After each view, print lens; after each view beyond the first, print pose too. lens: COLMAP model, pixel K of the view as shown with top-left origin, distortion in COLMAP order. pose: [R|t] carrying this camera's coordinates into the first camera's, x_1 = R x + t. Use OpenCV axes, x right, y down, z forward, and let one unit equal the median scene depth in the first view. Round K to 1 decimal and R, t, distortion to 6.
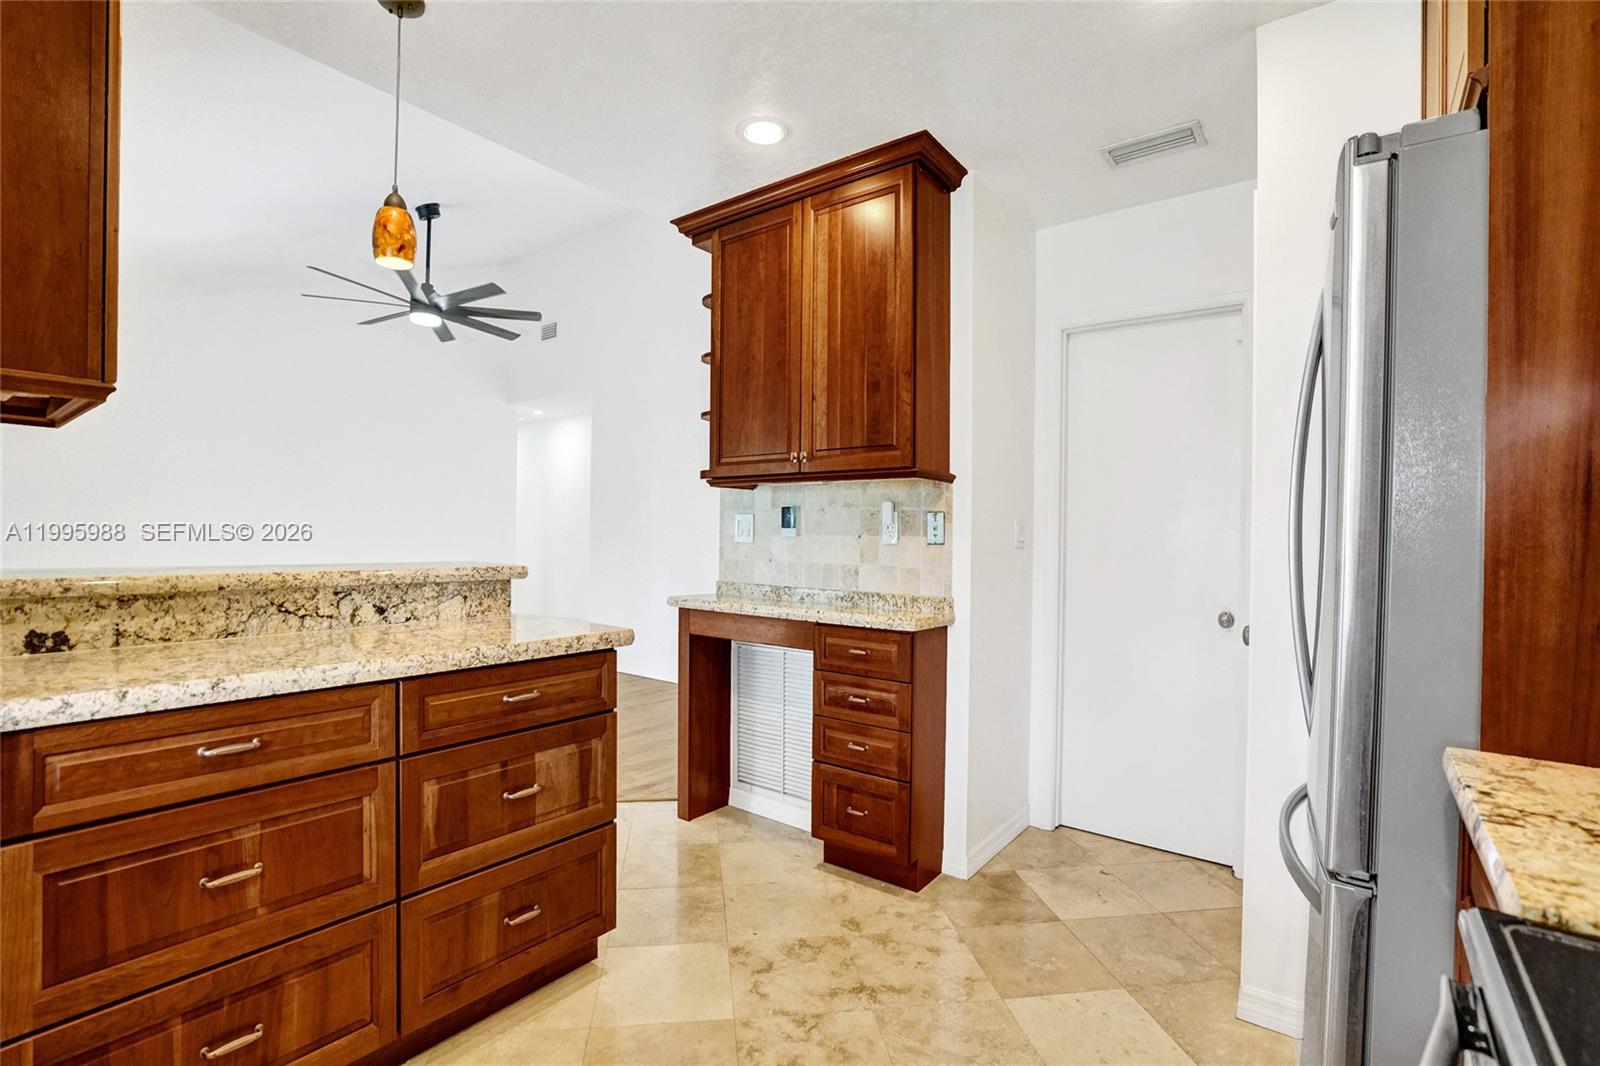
lens RADIAL K [[734.6, 0, 786.5], [0, 734.6, 537.0], [0, 0, 1]] dist [-0.052234, 0.016073]
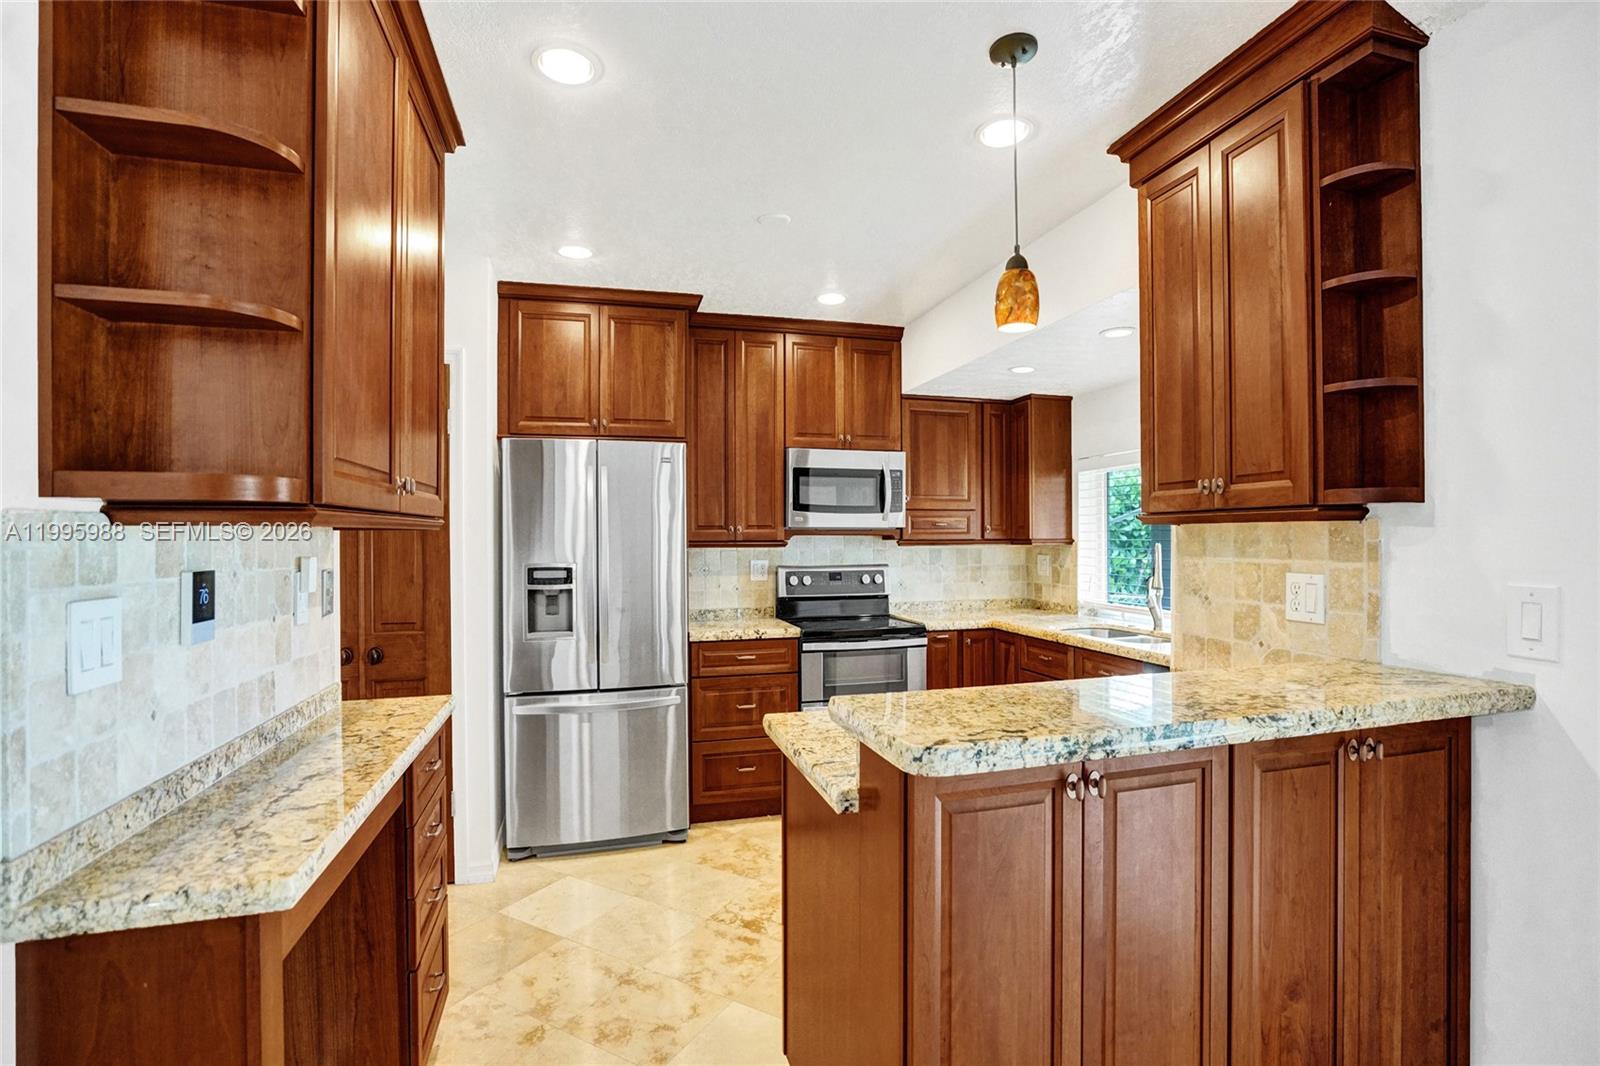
lens RADIAL K [[734.6, 0, 795.5], [0, 734.6, 534.6], [0, 0, 1]] dist [-0.052234, 0.016073]
pose [[-0.800175, -0.009192, 0.599696, -0.598893], [-0.006262, 0.999956, 0.006972, -0.077719], [-0.599734, 0.001824, -0.800197, 1.310017]]
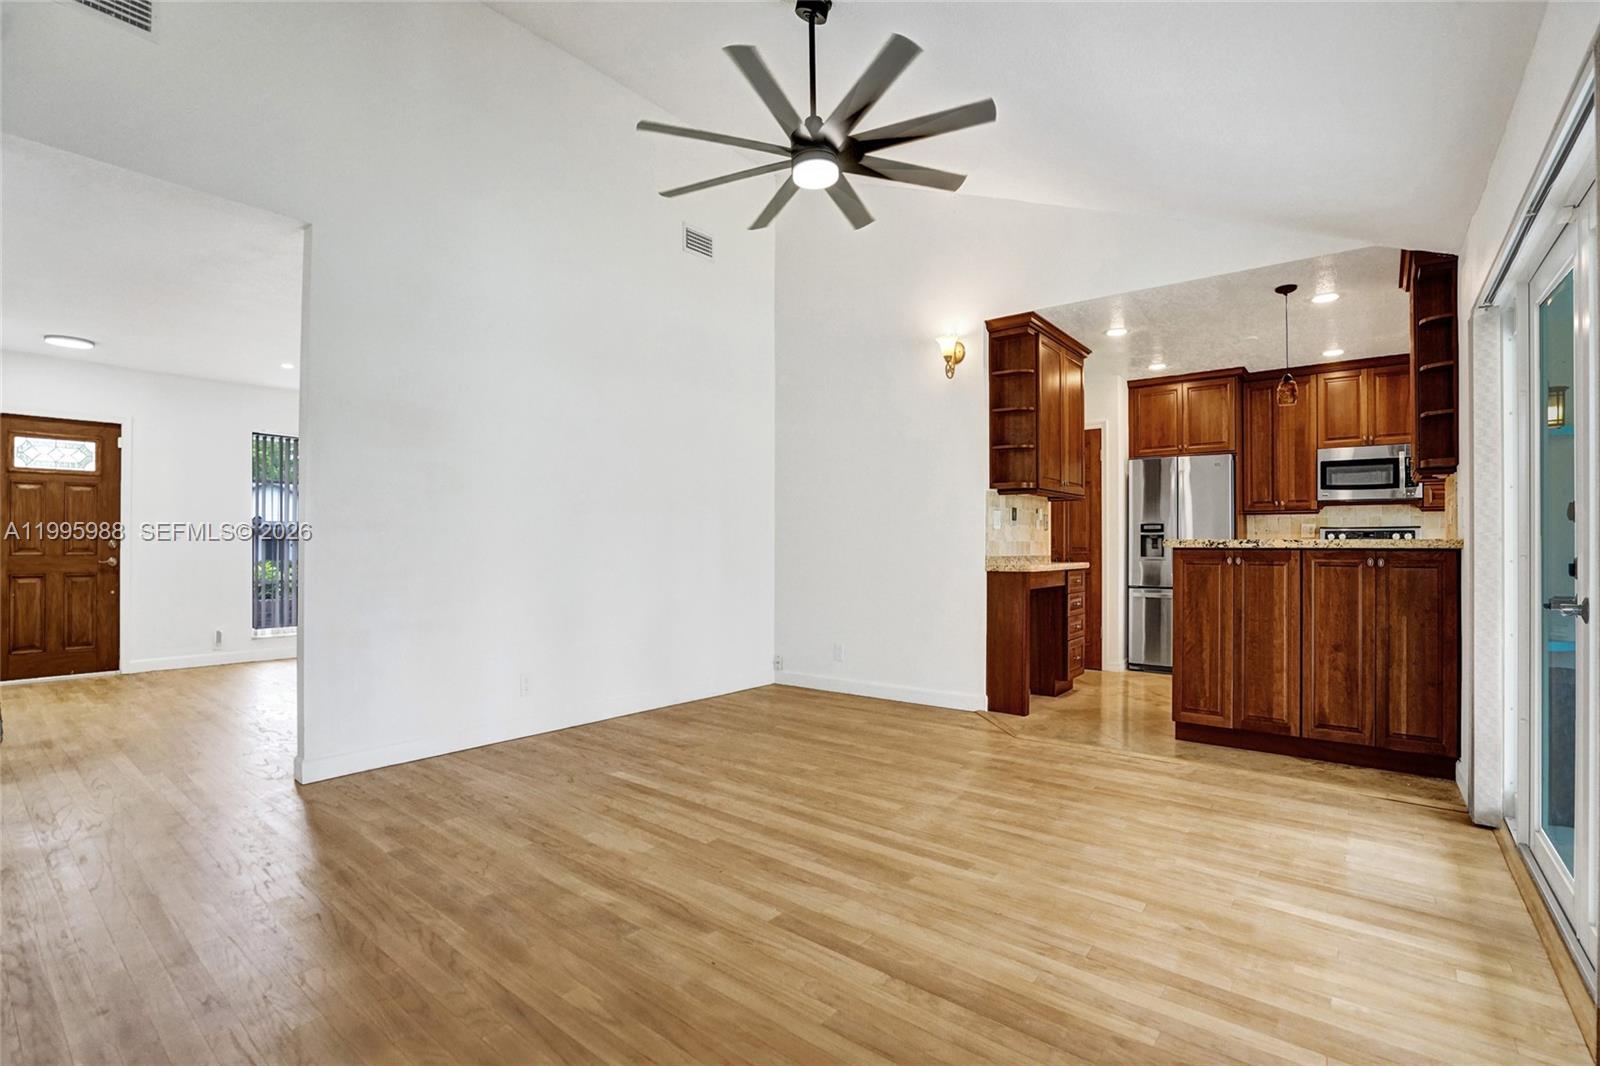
lens RADIAL K [[734.6, 0, 796.1], [0, 734.6, 541.1], [0, 0, 1]] dist [-0.052234, 0.016073]
pose [[0.016965, -0.008147, 0.999823, -1.936940], [-0.000315, 0.999967, 0.008154, 0.024893], [-0.999856, -0.000453, 0.016962, 1.708675]]
